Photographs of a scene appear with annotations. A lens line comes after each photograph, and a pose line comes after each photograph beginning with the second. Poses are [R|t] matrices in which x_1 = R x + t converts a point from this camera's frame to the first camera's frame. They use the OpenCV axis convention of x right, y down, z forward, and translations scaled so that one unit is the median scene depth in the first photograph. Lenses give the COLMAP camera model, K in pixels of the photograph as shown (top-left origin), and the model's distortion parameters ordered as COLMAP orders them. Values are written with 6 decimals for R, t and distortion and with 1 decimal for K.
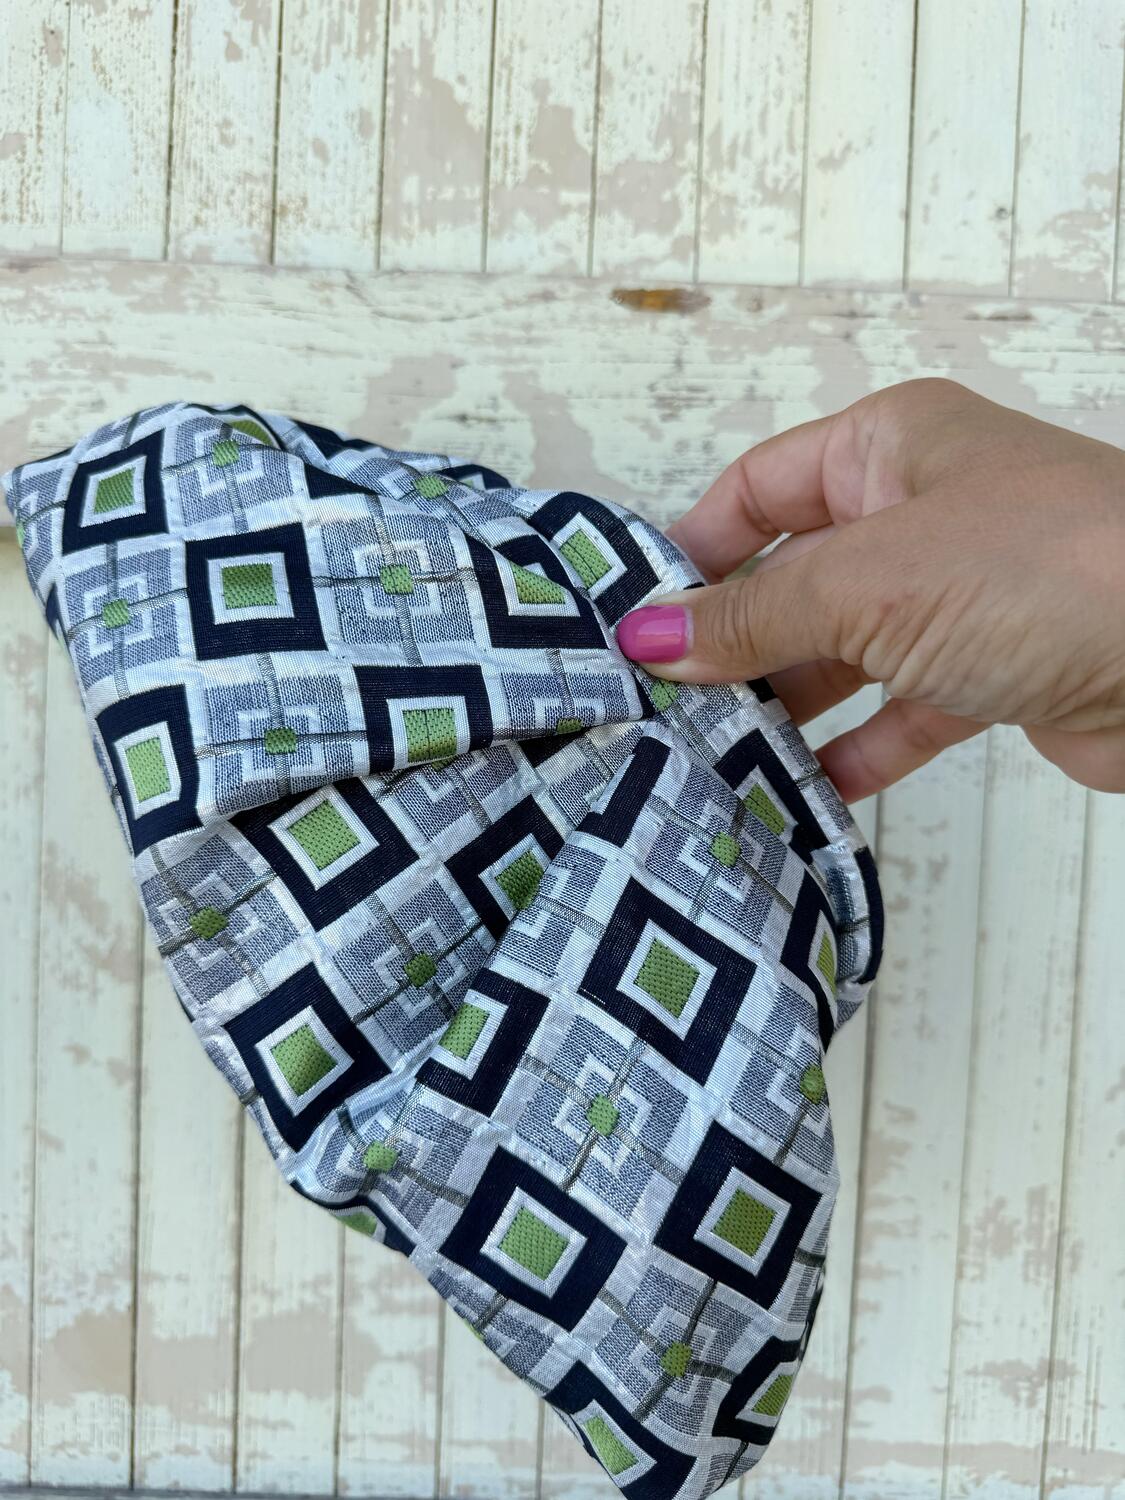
lens RADIAL K [[1077.6, 0, 572.6], [0, 1077.6, 748.4], [0, 0, 1]] dist [0.162508, -0.439516]
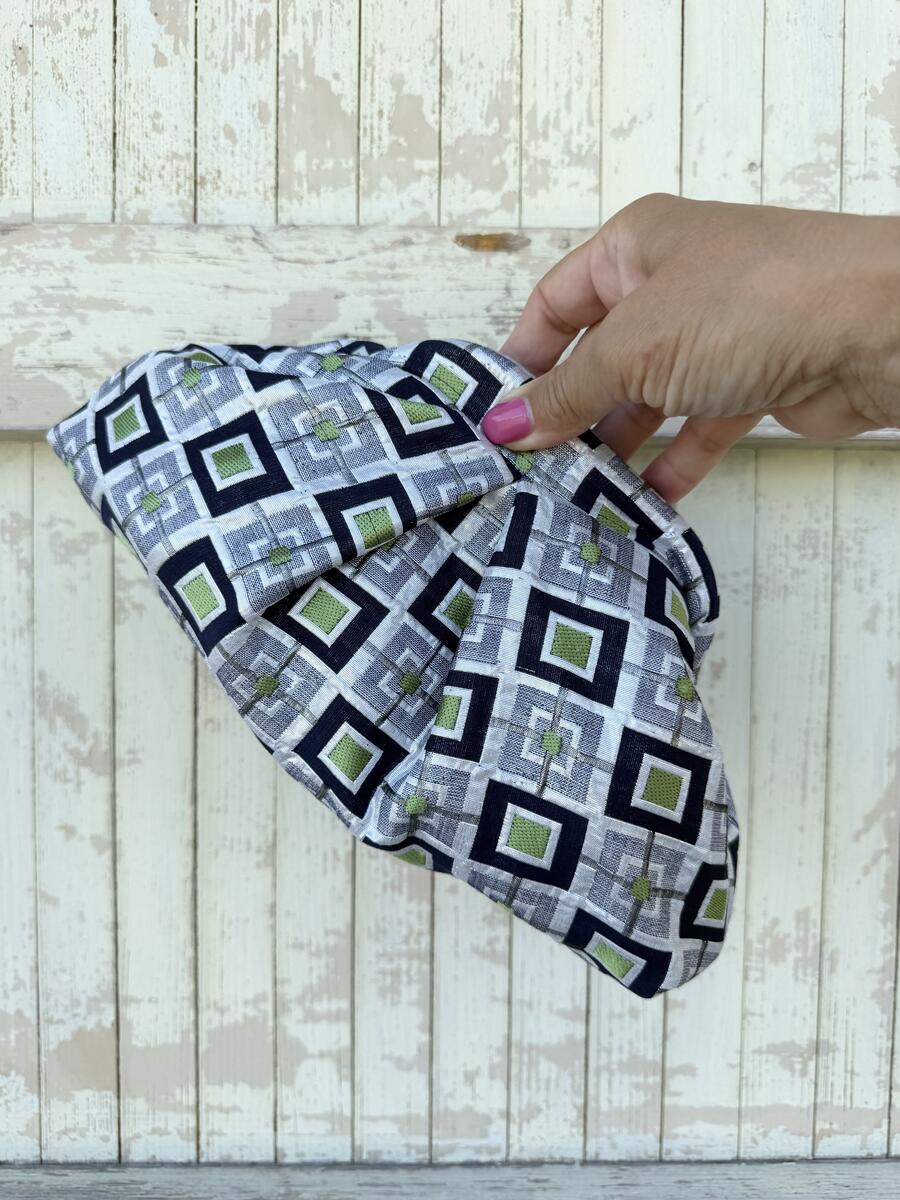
lens RADIAL K [[862.0, 0, 458.1], [0, 862.0, 598.7], [0, 0, 1]] dist [0.162508, -0.439516]
pose [[0.966450, -0.250764, -0.055598, 0.018122], [0.253052, 0.966676, 0.038757, 0.063163], [0.044026, -0.051526, 0.997701, -0.172749]]
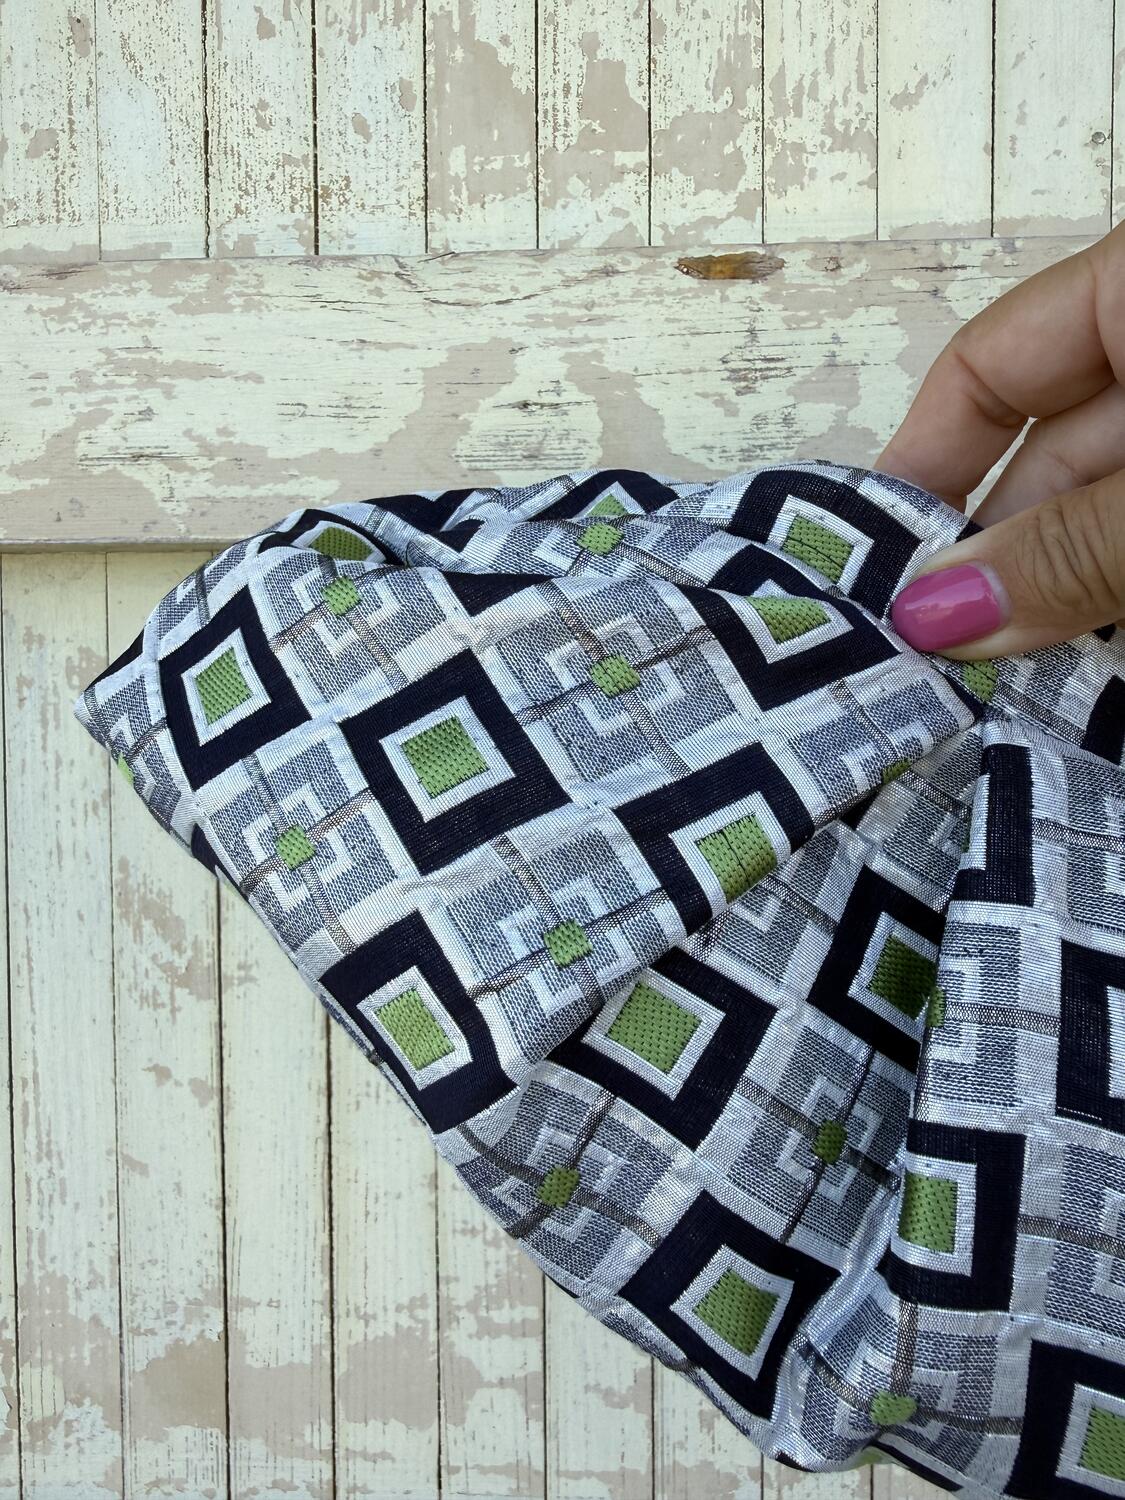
lens RADIAL K [[1064.2, 0, 562.0], [0, 1064.2, 670.2], [0, 0, 1]] dist [0.011487, 0.002244]
pose [[0.931912, -0.359029, -0.051359, -0.158842], [0.360853, 0.932075, 0.031950, -0.197838], [0.036399, -0.048308, 0.998169, 0.262466]]
